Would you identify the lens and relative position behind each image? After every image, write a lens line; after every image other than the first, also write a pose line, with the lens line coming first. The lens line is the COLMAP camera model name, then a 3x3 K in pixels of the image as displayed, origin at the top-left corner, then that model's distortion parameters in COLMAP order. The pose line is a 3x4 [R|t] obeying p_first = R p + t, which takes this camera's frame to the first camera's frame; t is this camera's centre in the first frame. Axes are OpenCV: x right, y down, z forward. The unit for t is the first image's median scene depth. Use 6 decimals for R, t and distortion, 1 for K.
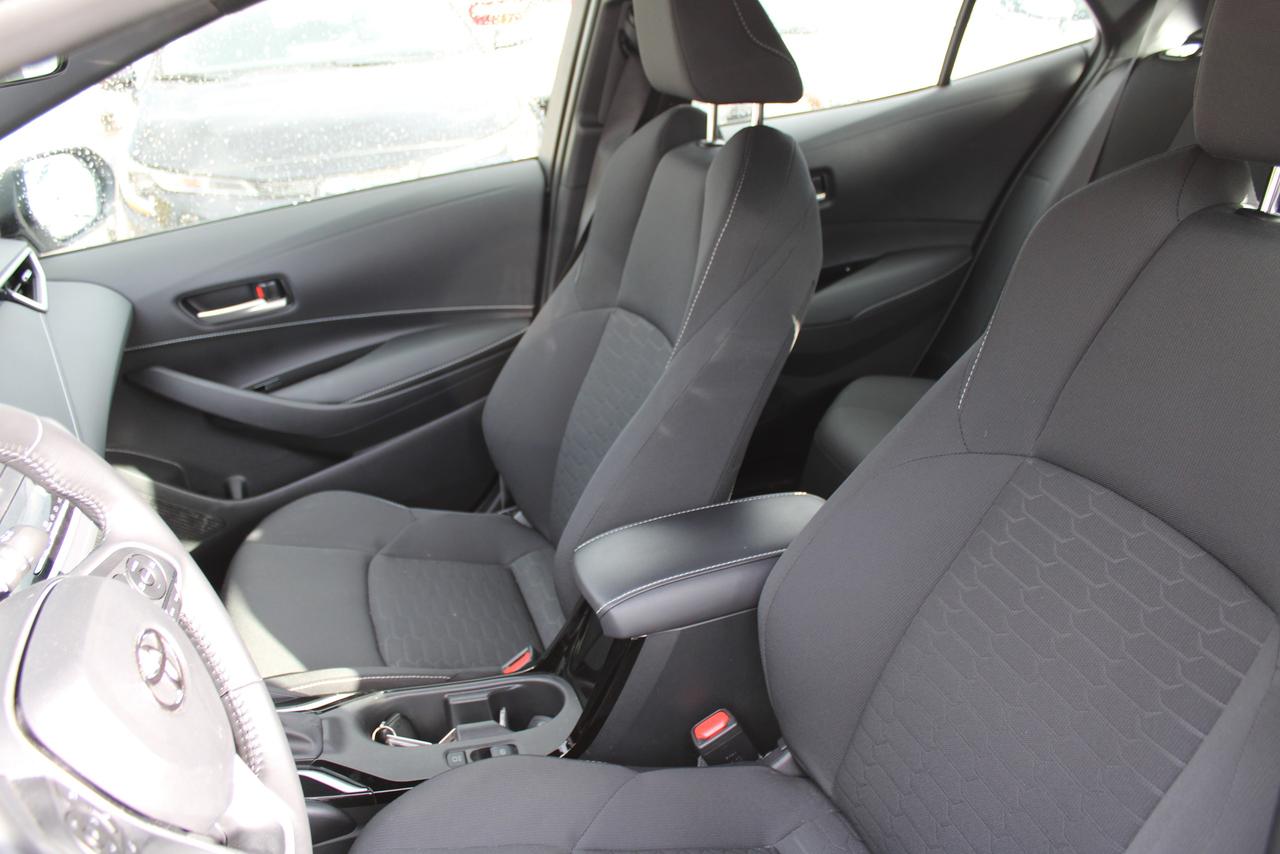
lens RADIAL K [[1040.9, 0, 640.0], [0, 1040.9, 427.0], [0, 0, 1]] dist [-0.191292, 0.130132]
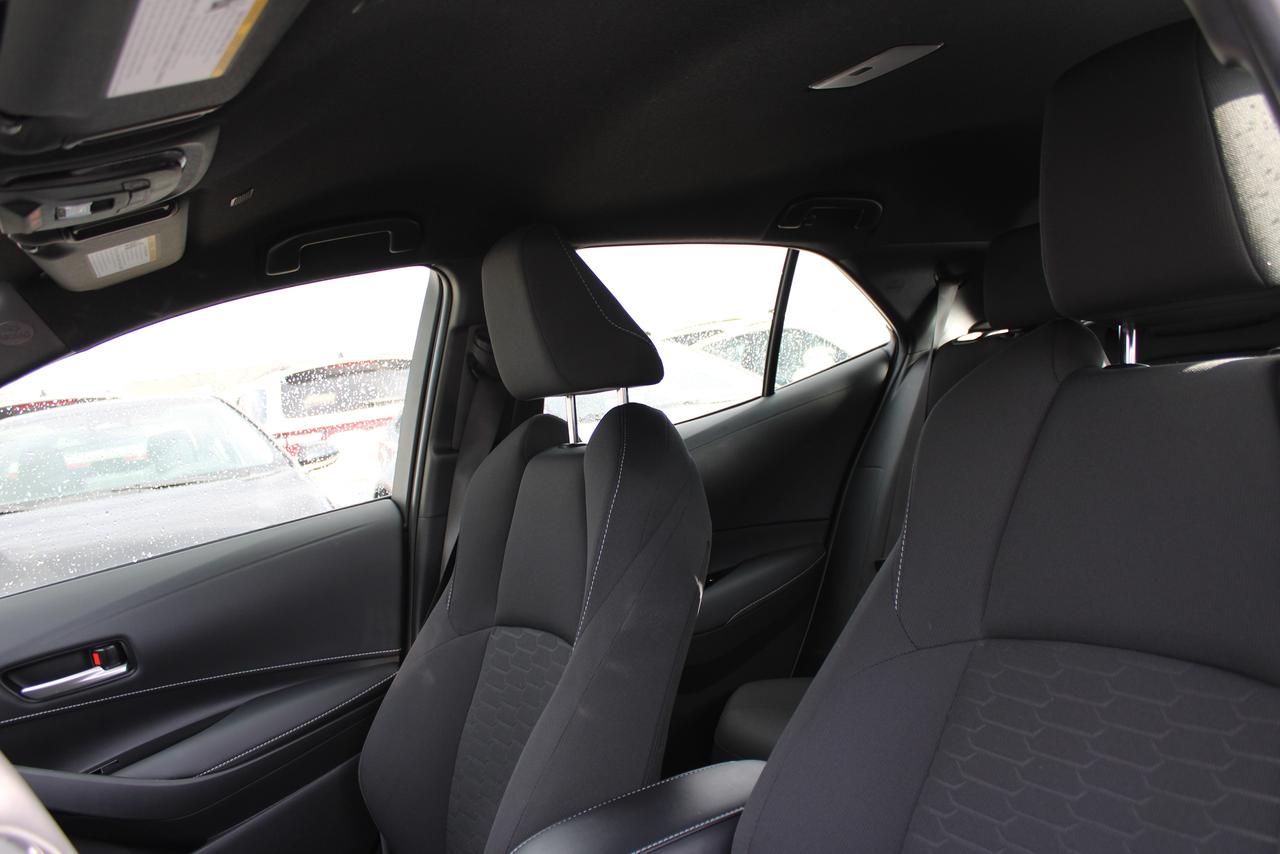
lens RADIAL K [[1040.9, 0, 640.0], [0, 1040.9, 427.0], [0, 0, 1]] dist [-0.191292, 0.130132]
pose [[0.973803, -0.094090, 0.207012, -0.067906], [0.168172, 0.910760, -0.377139, 0.091456], [-0.153053, 0.402073, 0.902725, 0.052679]]
